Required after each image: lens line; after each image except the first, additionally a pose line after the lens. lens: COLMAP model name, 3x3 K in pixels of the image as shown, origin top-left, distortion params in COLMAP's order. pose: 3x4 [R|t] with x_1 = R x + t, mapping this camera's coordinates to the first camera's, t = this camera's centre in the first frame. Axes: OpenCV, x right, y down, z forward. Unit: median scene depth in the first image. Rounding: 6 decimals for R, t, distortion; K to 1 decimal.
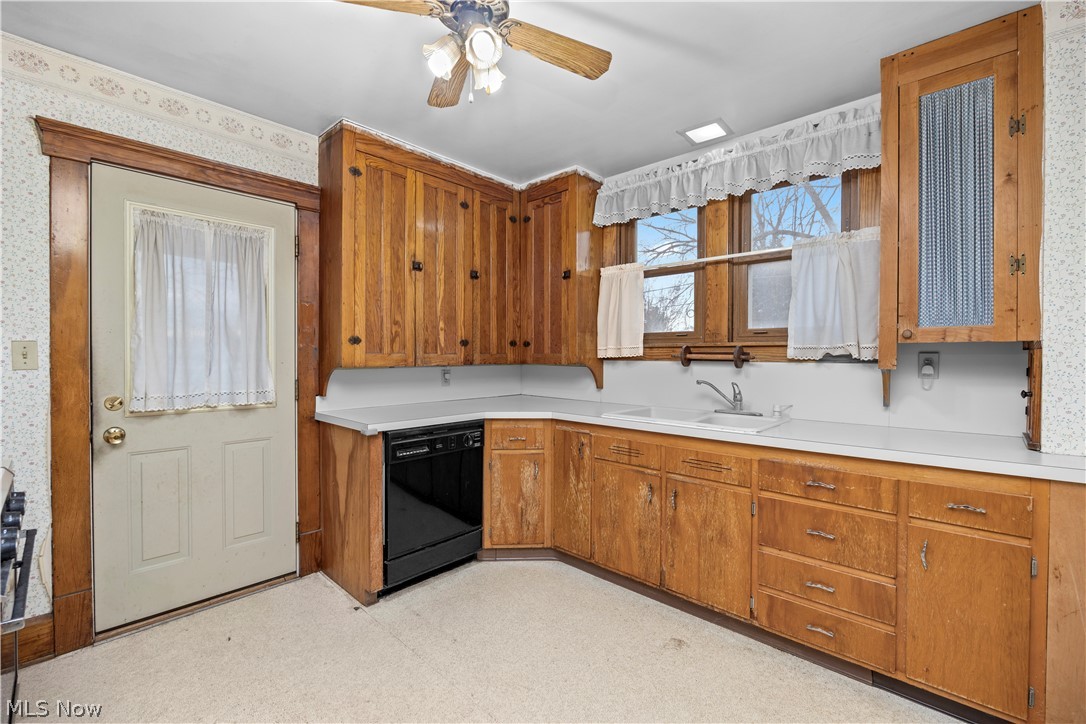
lens RADIAL K [[454.3, 0, 543.0], [0, 454.3, 362.0], [0, 0, 1]] dist [-0.014909, -0.000388]
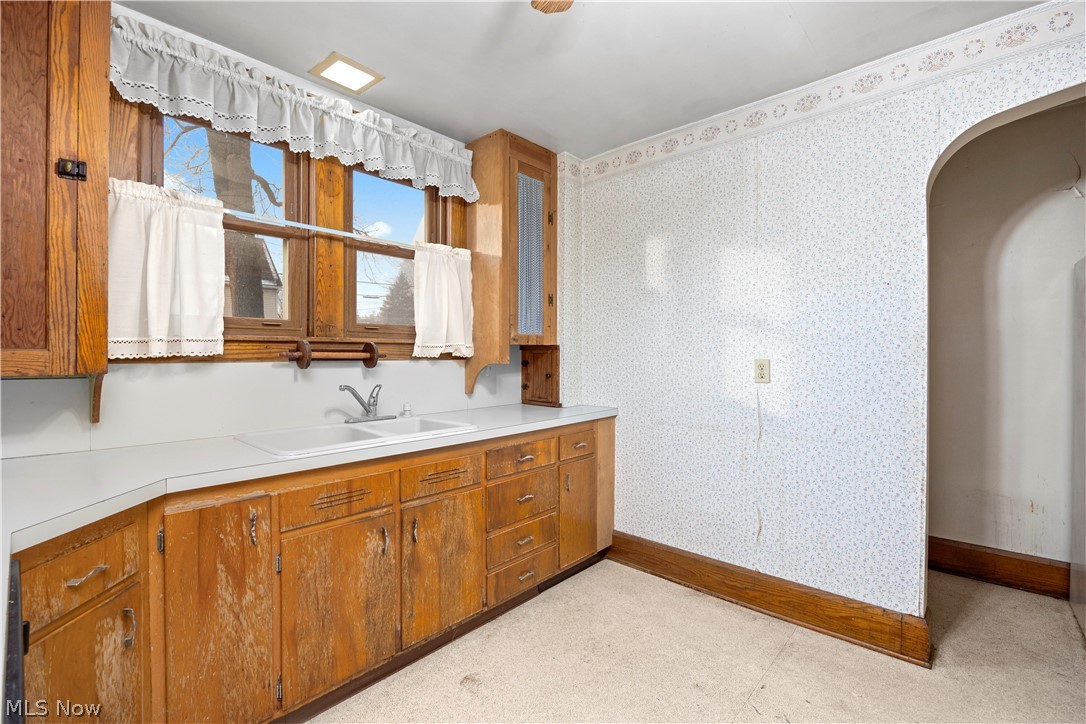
lens RADIAL K [[483.7, 0, 546.5], [0, 483.7, 354.5], [0, 0, 1]] dist [-0.015935, 0.000125]
pose [[-0.016777, -0.005833, 0.999842, -0.483933], [0.012558, 0.999903, 0.006044, -0.013638], [-0.999780, 0.012658, -0.016703, 0.651129]]
